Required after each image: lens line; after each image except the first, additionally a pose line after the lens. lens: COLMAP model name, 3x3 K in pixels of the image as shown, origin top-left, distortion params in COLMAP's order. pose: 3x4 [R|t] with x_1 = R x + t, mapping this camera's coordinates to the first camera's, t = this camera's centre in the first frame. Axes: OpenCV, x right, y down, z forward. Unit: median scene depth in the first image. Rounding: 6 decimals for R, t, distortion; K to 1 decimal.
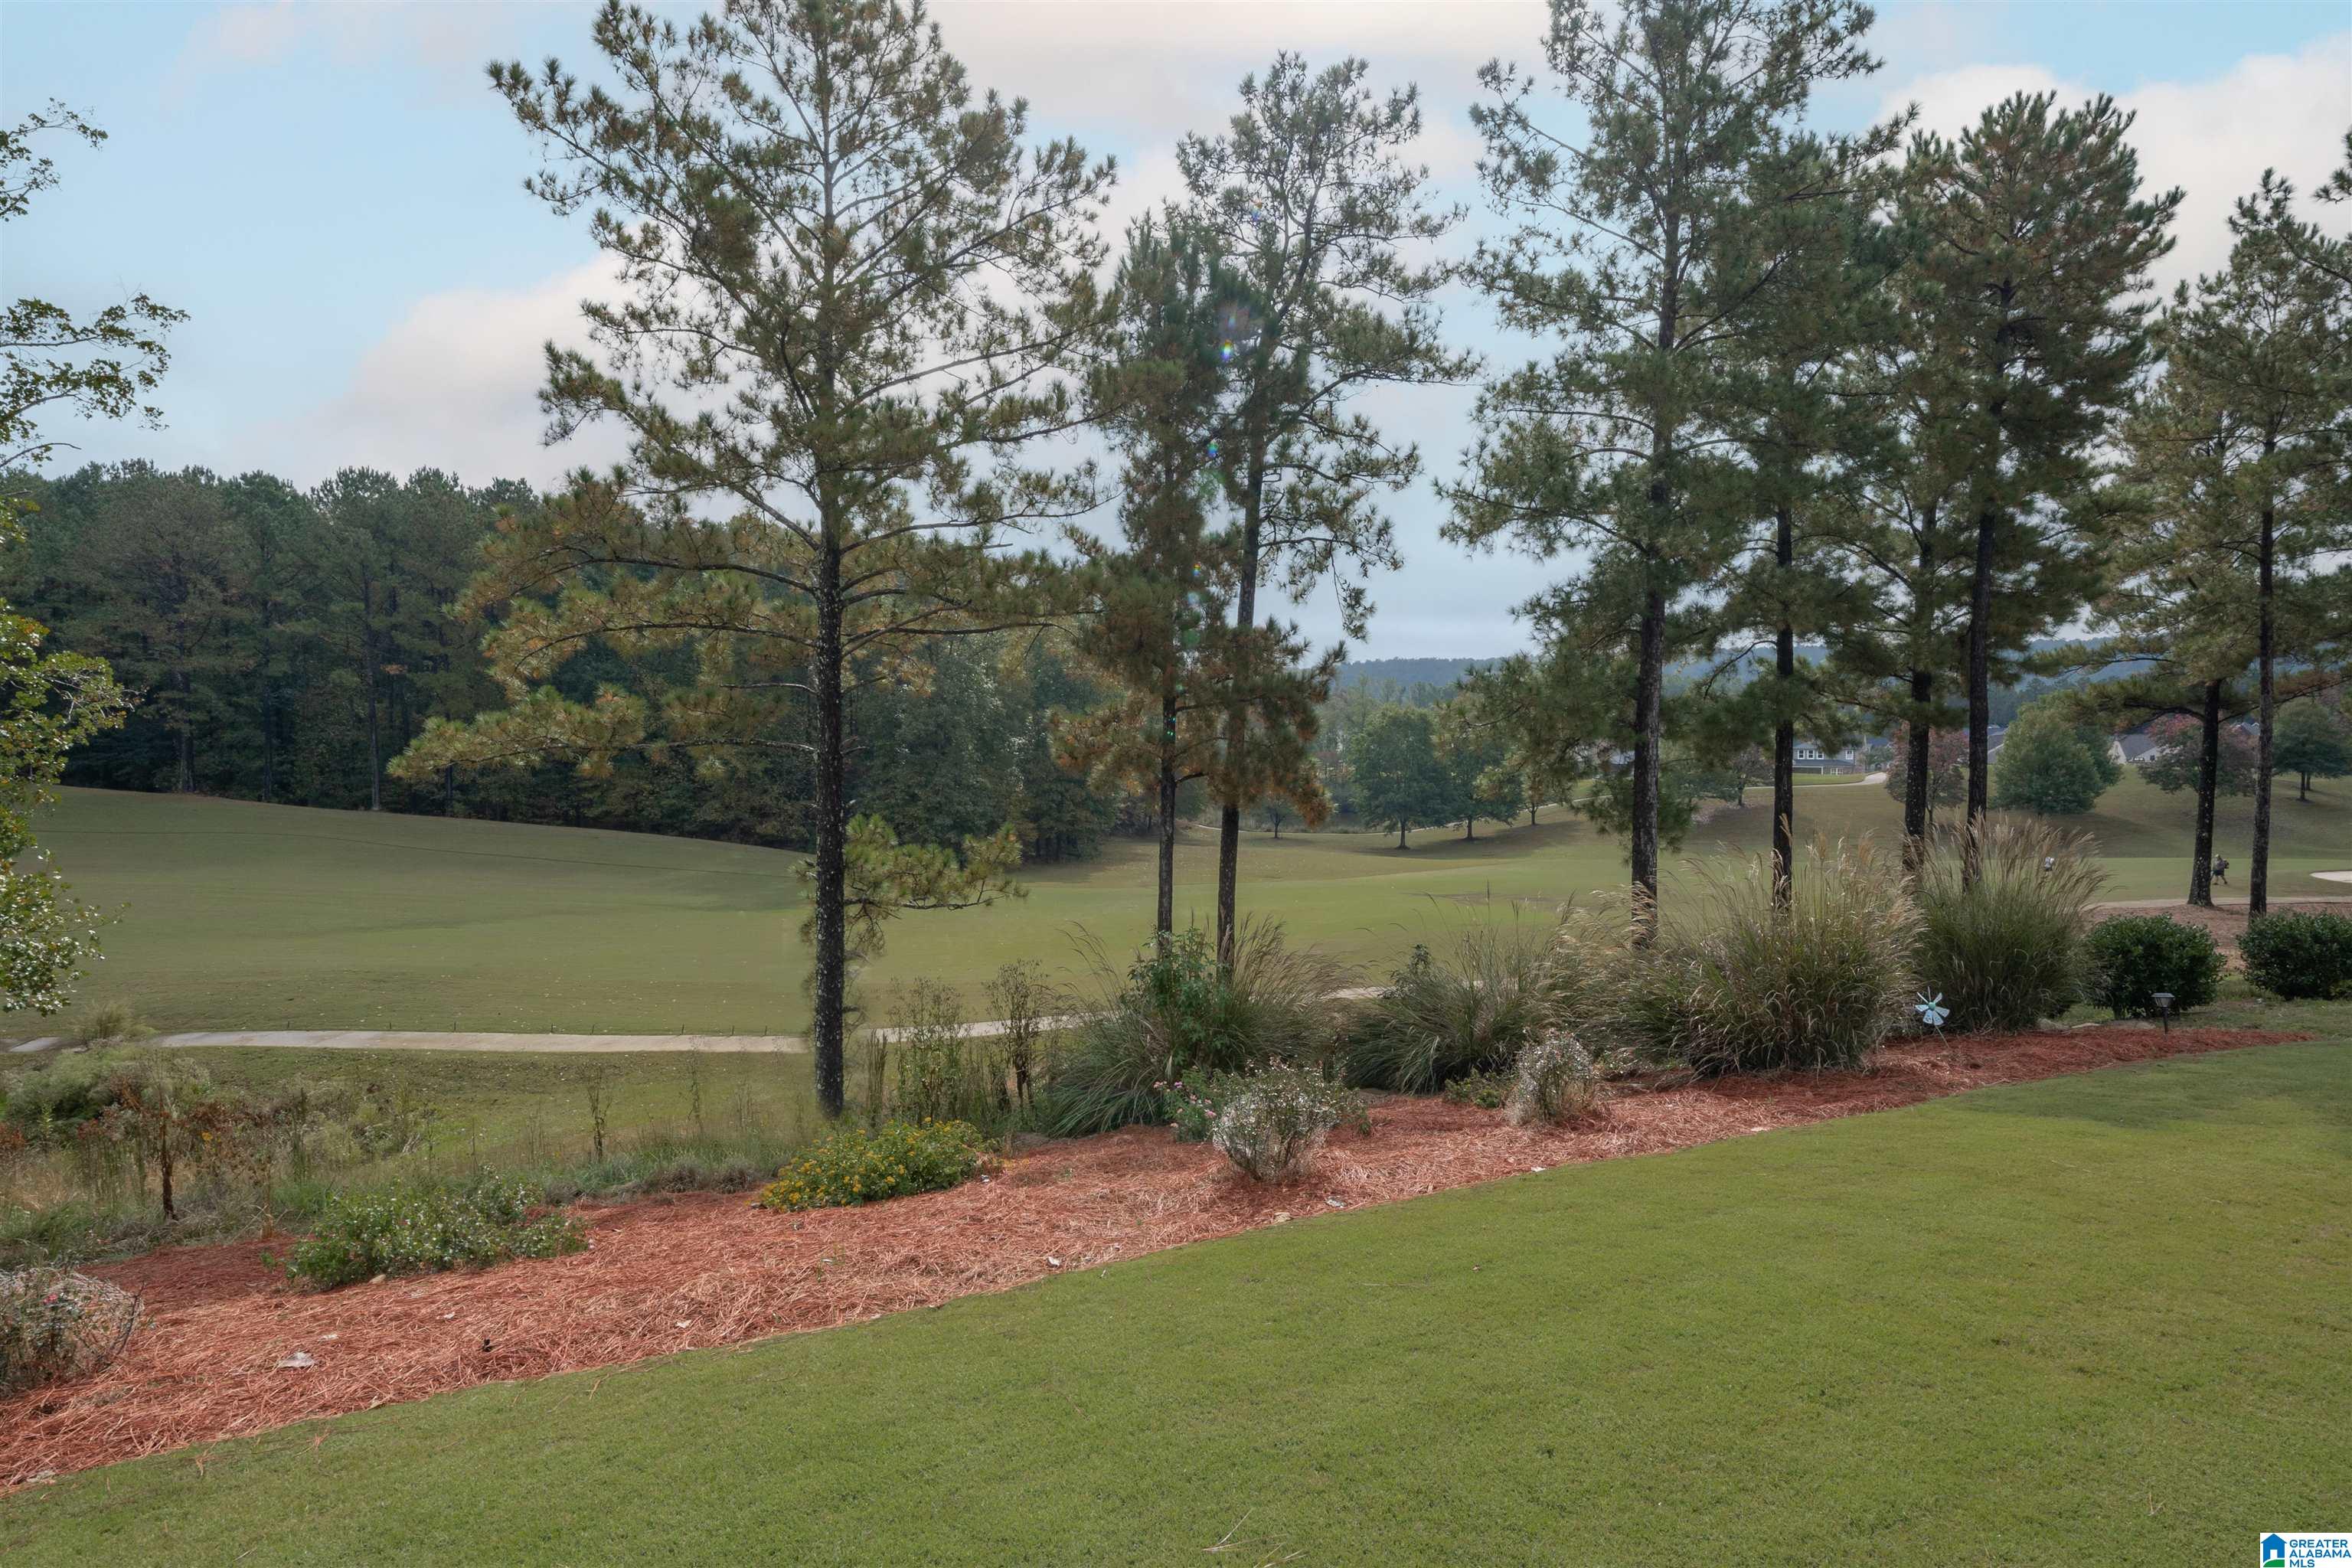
lens RADIAL K [[1306.9, 0, 1176.0], [0, 1306.9, 784.0], [0, 0, 1]] dist [-0.000647, 0.010555]
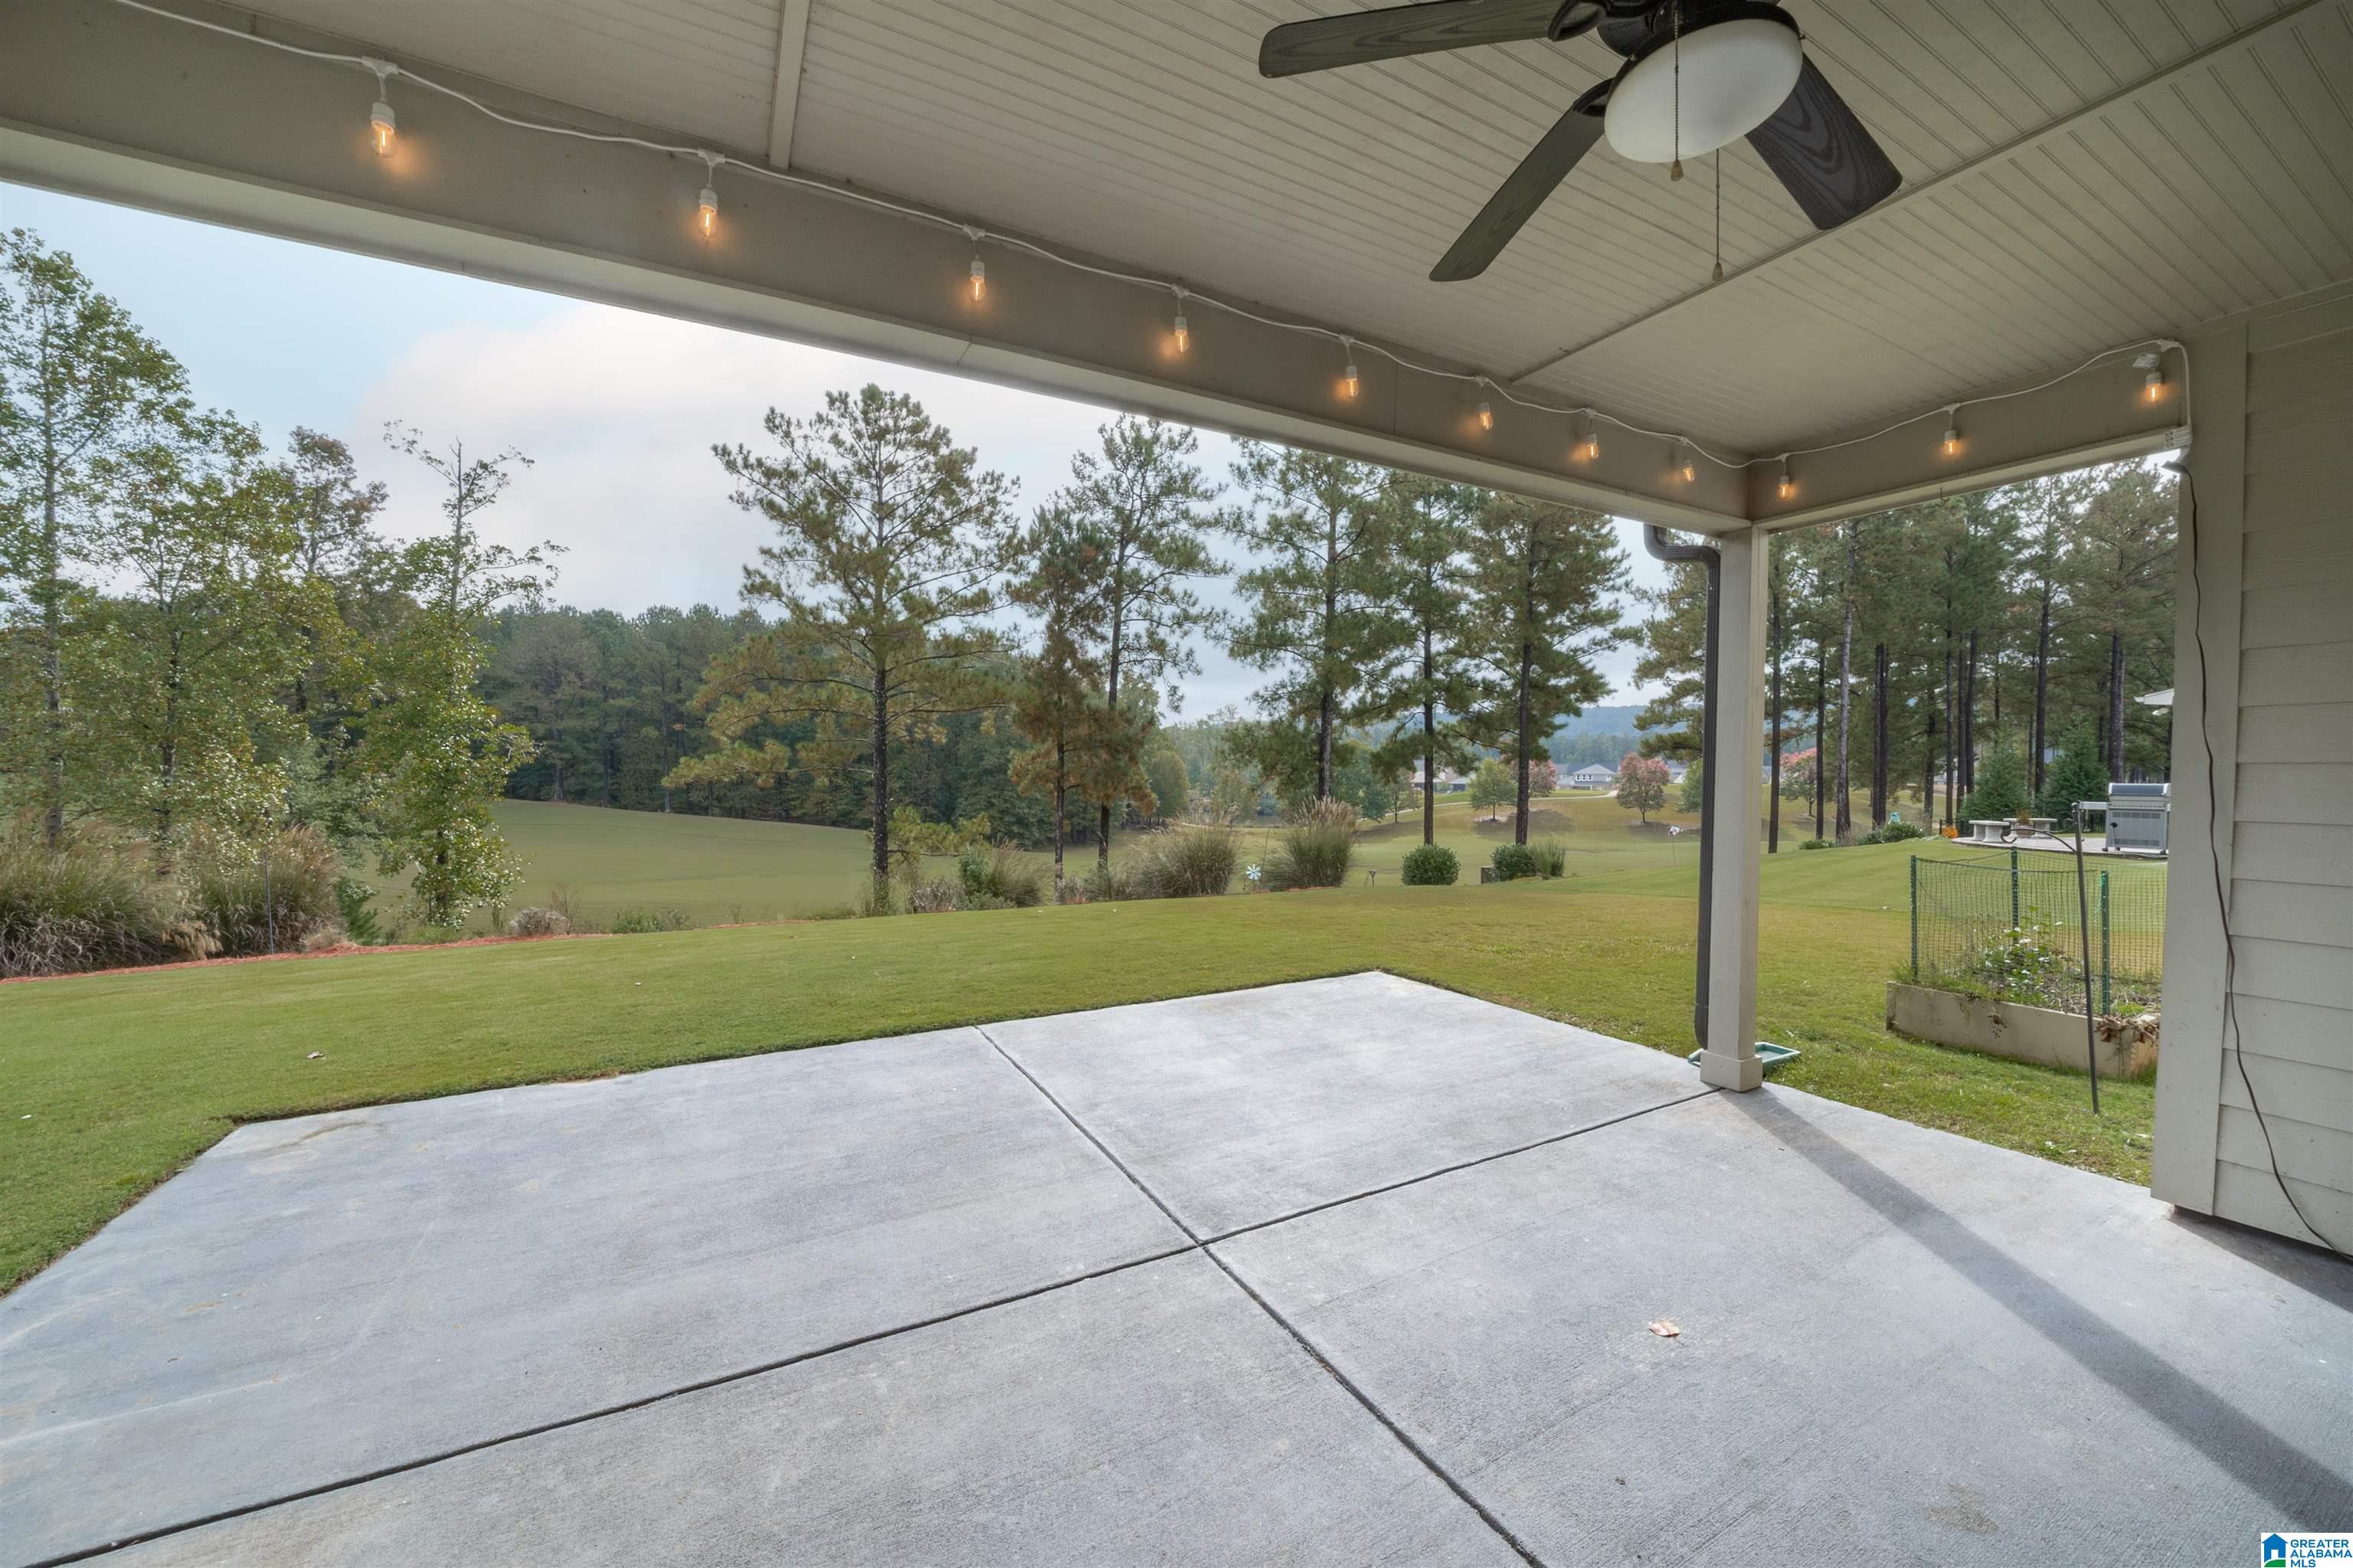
lens RADIAL K [[843.6, 0, 1161.8], [0, 843.6, 786.9], [0, 0, 1]] dist [-0.041975, 0.006090]
pose [[0.999885, -0.001579, -0.015056, 0.148169], [0.001399, 0.999927, -0.011978, 0.009272], [0.015074, 0.011956, 0.999815, -0.211782]]
